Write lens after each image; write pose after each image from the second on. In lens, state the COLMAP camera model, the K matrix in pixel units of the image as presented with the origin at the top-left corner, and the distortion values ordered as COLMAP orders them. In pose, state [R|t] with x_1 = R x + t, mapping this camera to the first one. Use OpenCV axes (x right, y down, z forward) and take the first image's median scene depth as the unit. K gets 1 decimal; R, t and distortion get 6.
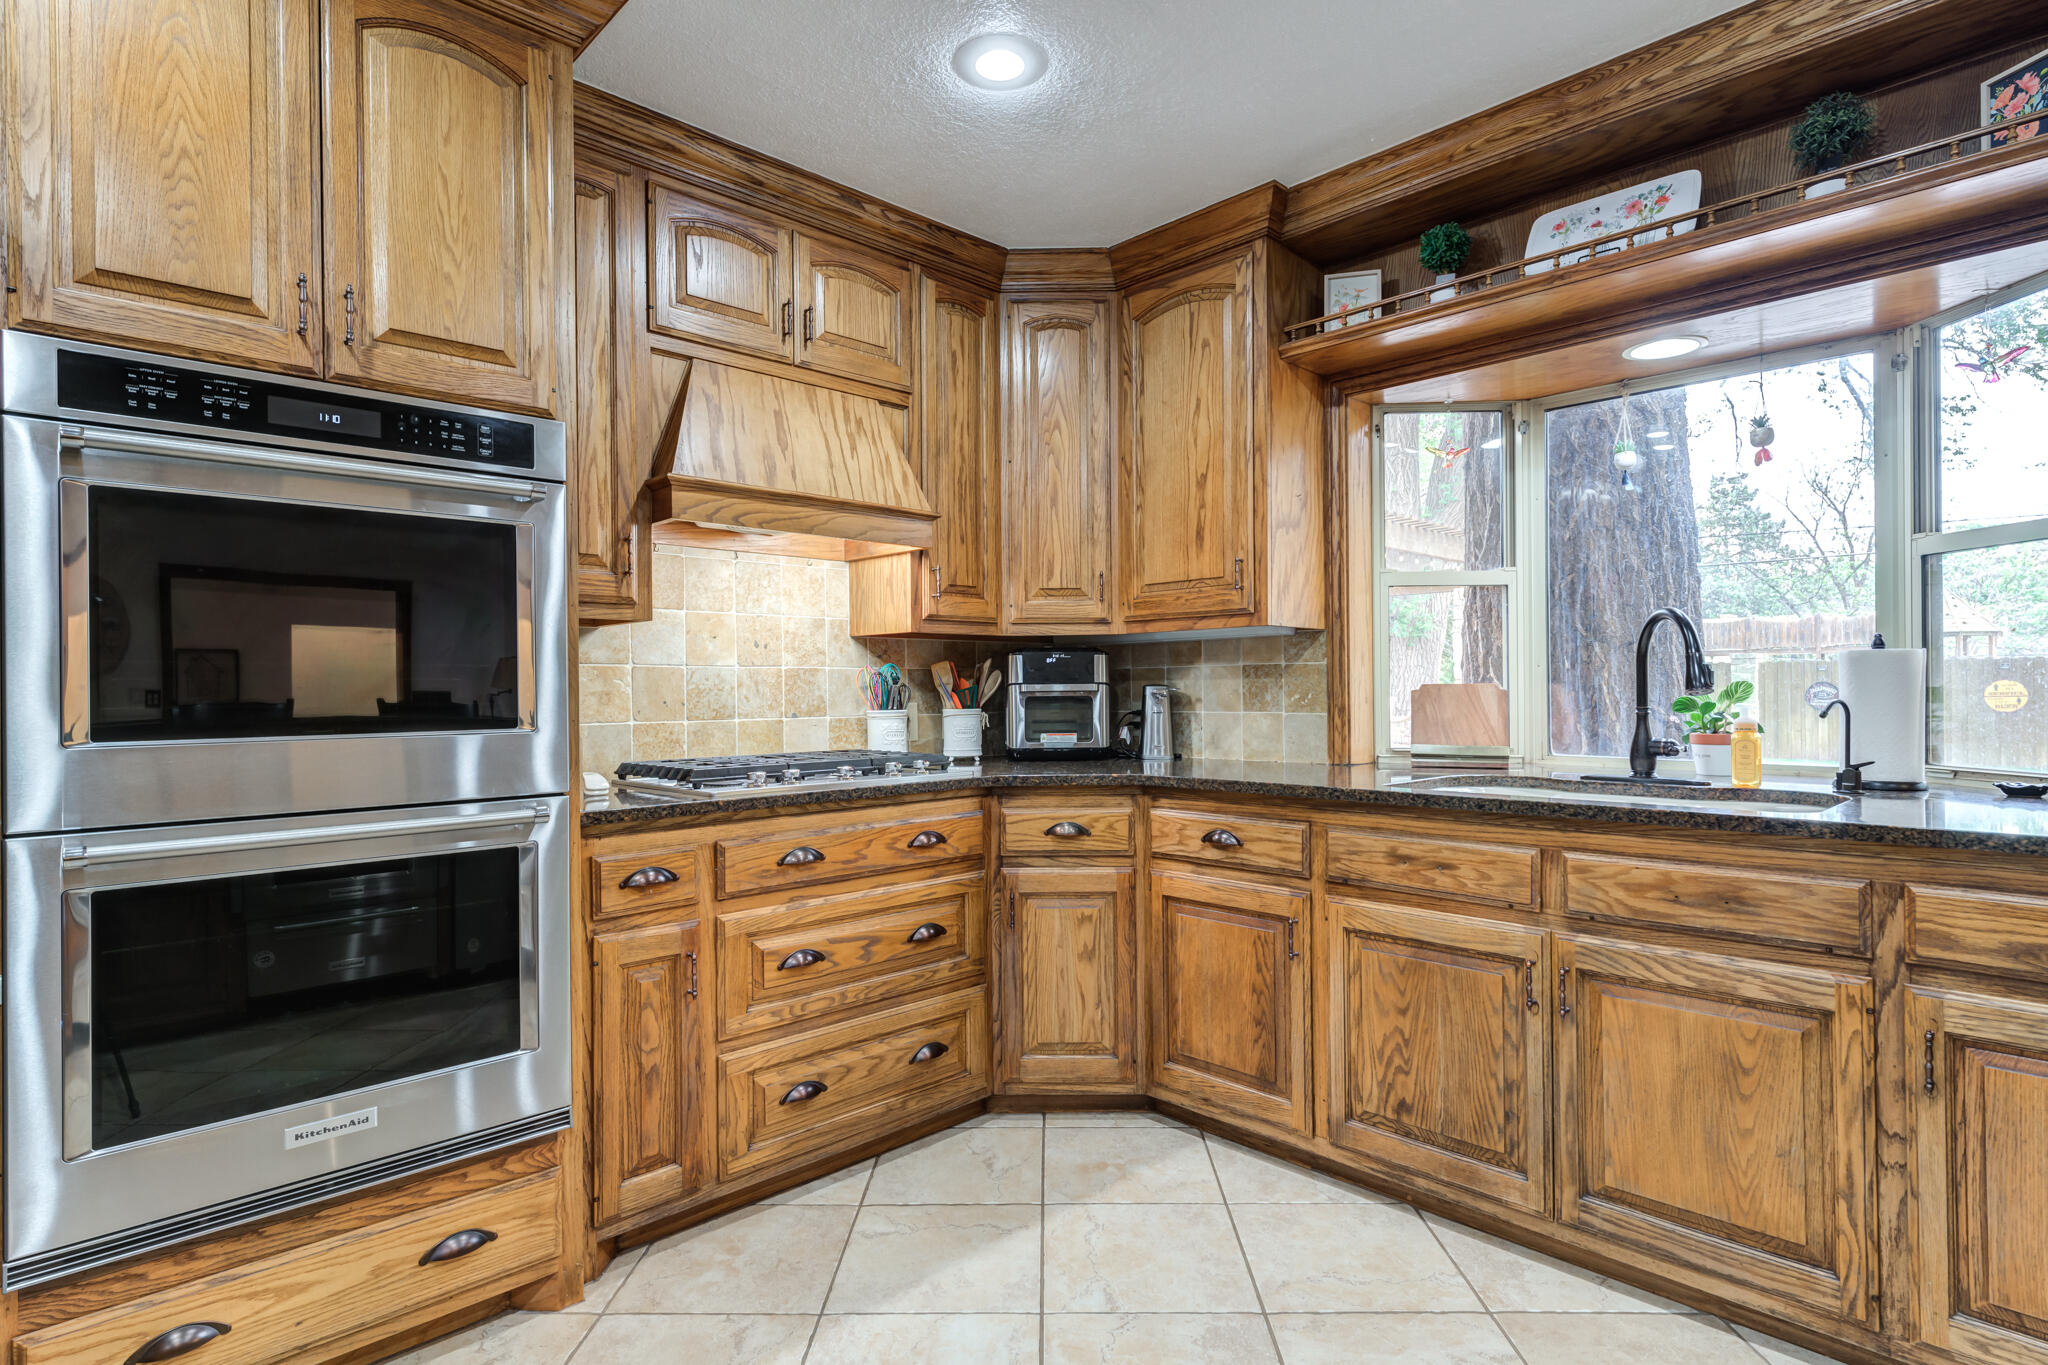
lens RADIAL K [[1043.6, 0, 1027.2], [0, 1043.6, 691.2], [0, 0, 1]] dist [-0.001437, -0.000512]
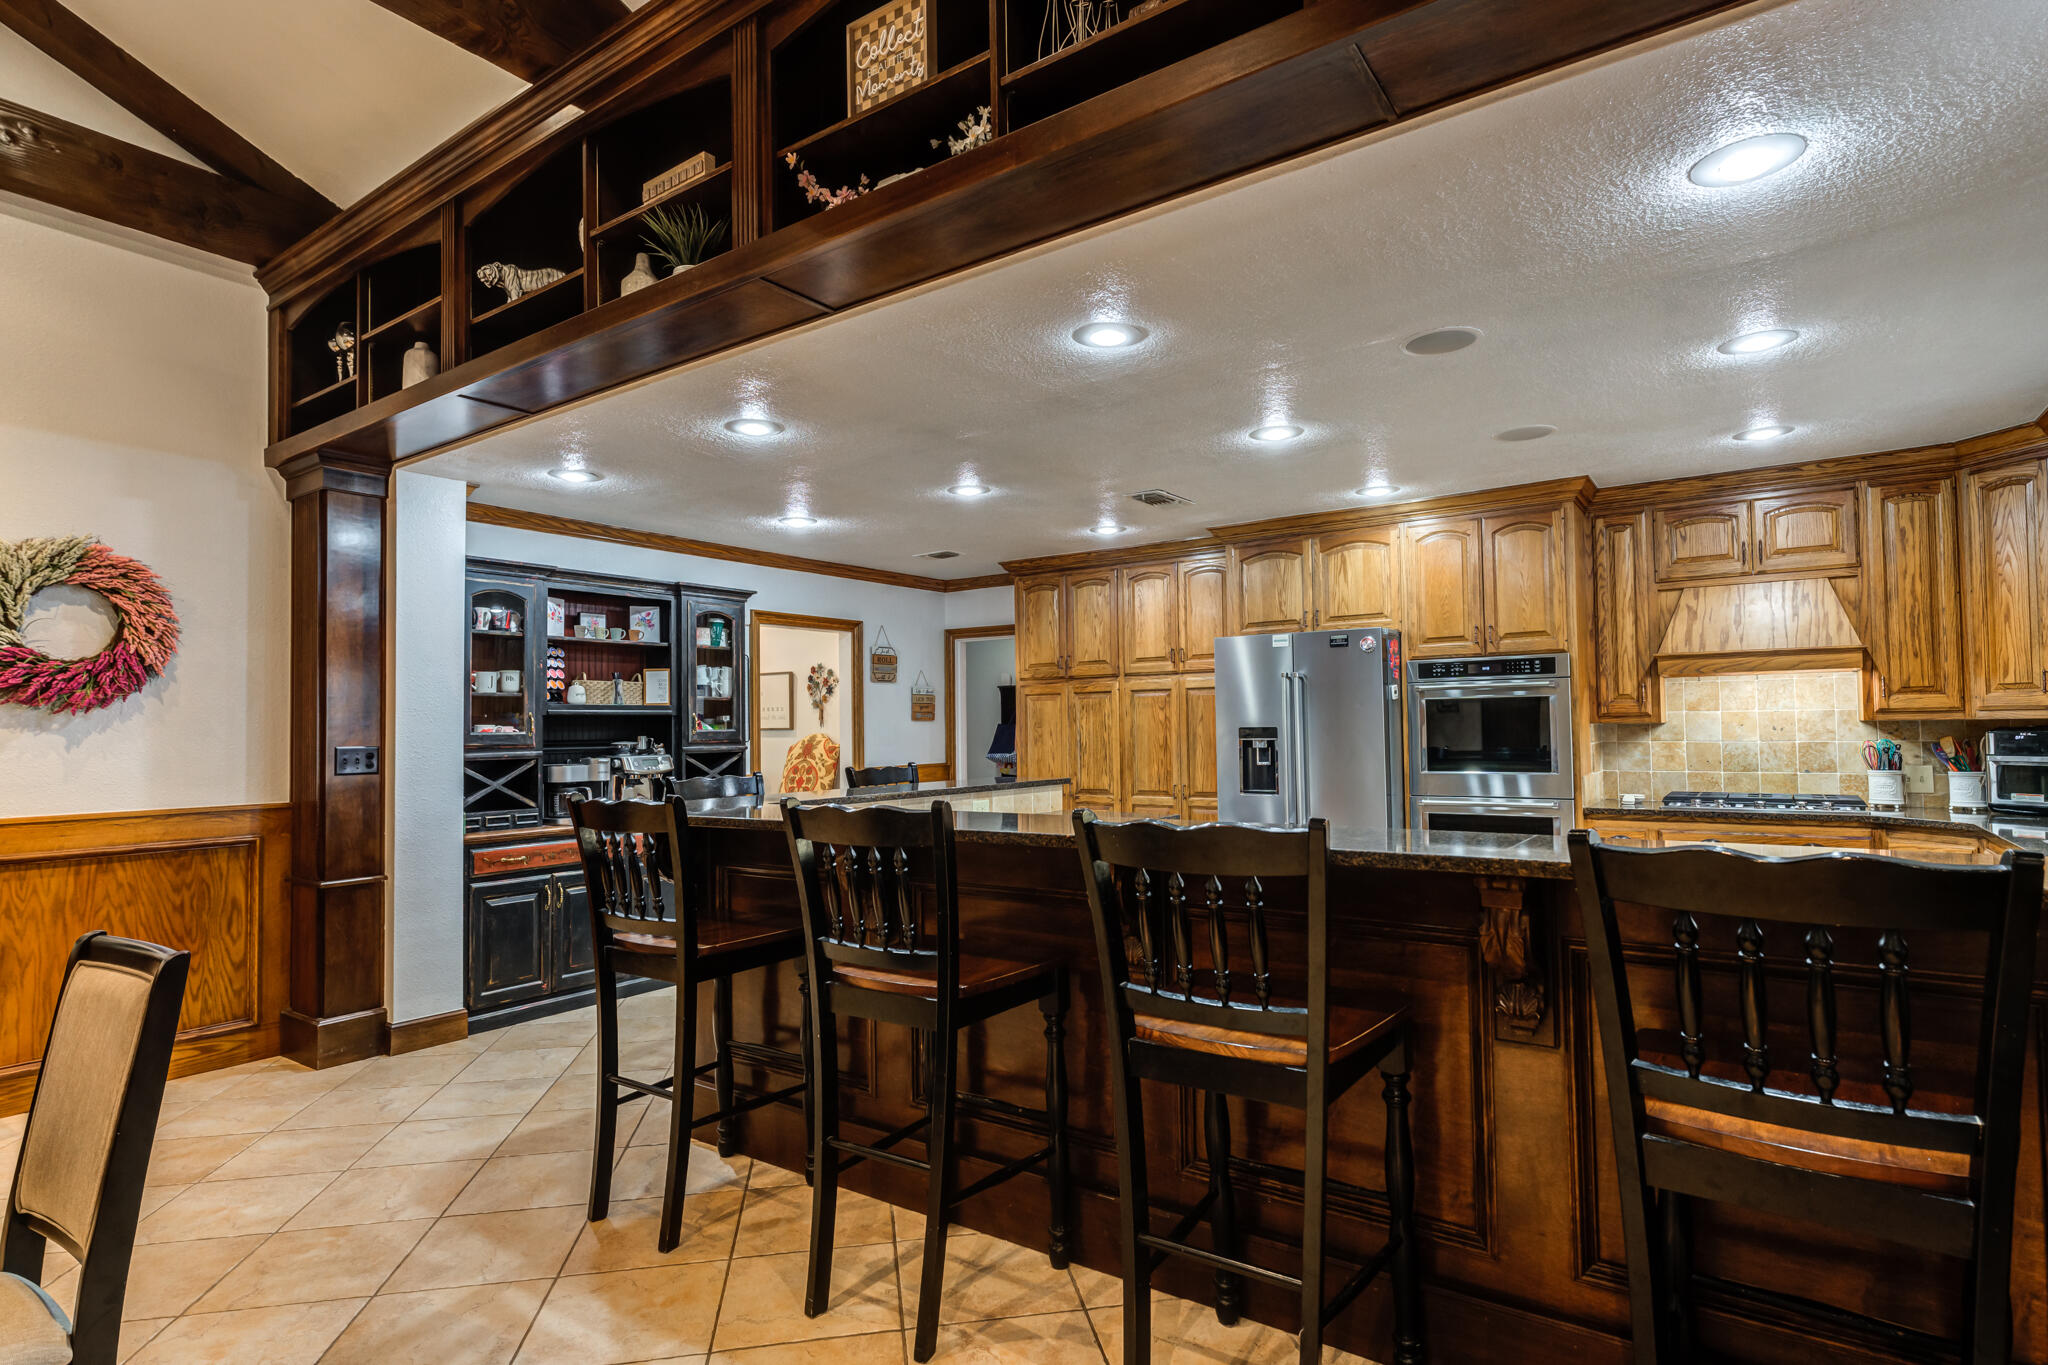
lens RADIAL K [[1043.6, 0, 1025.5], [0, 1043.6, 694.2], [0, 0, 1]] dist [-0.001437, -0.000512]
pose [[0.183752, -0.027837, -0.982578, 1.165537], [0.009403, 0.999603, -0.026560, -0.065800], [0.982928, -0.004359, 0.183941, -0.497027]]
